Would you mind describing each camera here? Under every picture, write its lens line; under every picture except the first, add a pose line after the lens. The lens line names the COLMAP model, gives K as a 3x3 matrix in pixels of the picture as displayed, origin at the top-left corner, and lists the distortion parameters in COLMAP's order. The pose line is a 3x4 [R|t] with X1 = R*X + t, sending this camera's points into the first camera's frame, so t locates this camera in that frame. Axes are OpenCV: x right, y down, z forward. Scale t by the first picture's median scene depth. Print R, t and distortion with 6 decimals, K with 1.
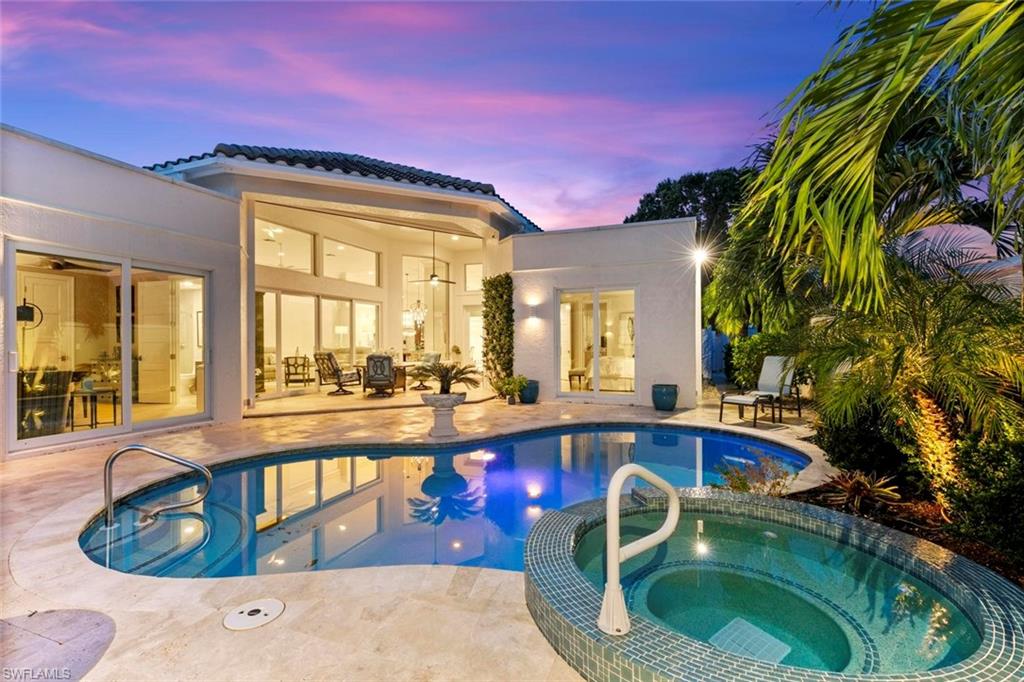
lens RADIAL K [[458.1, 0, 512.0], [0, 458.1, 341.0], [0, 0, 1]] dist [0.009426, -0.000646]
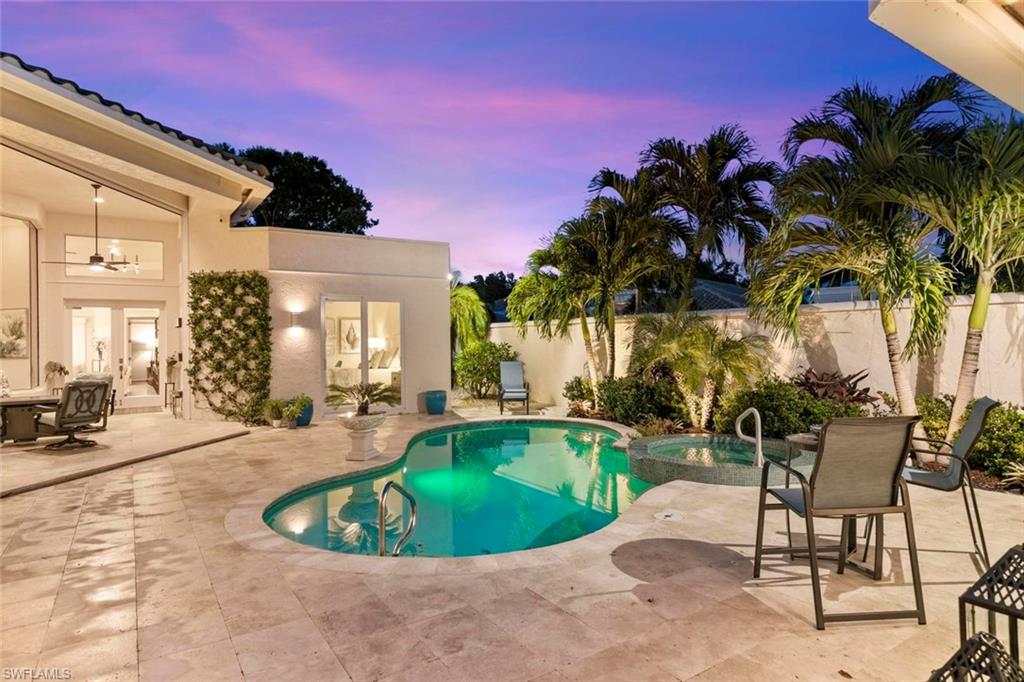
lens RADIAL K [[567.2, 0, 515.9], [0, 567.2, 335.5], [0, 0, 1]] dist [0.002147, 0.000410]
pose [[0.576141, 0.000749, 0.817350, -0.593953], [0.007689, 0.999950, -0.006336, -0.024868], [-0.817314, 0.009935, 0.576107, 0.042148]]
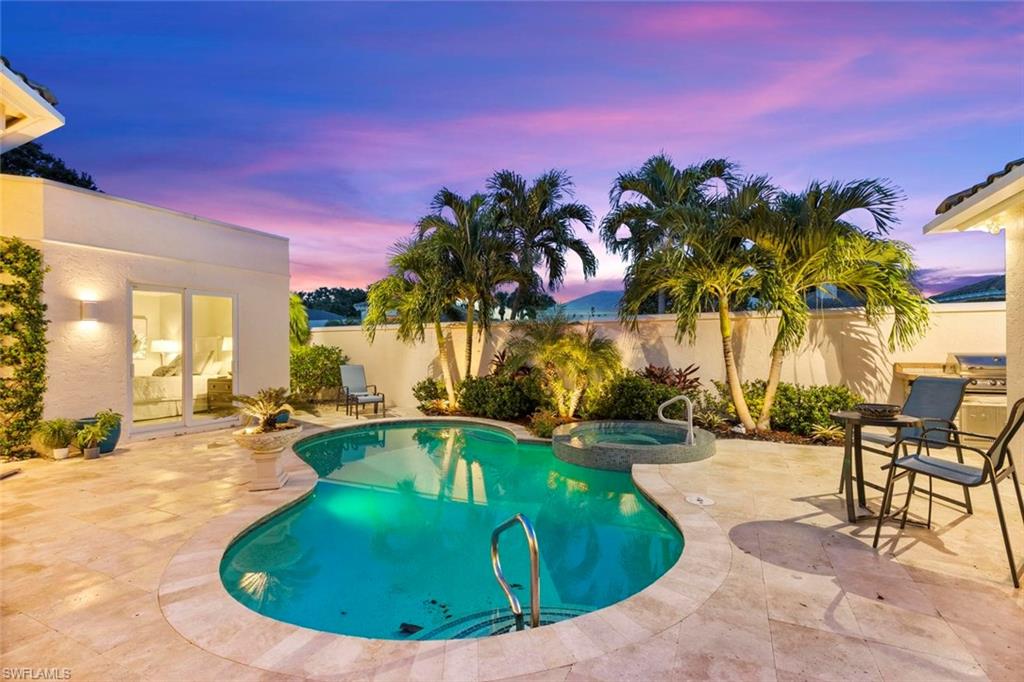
lens RADIAL K [[458.1, 0, 512.0], [0, 458.1, 341.0], [0, 0, 1]] dist [0.009426, -0.000646]
pose [[0.087895, 0.015906, 0.996003, -0.551811], [0.003261, 0.999863, -0.016256, -0.009727], [-0.996124, 0.004676, 0.087831, 0.349173]]
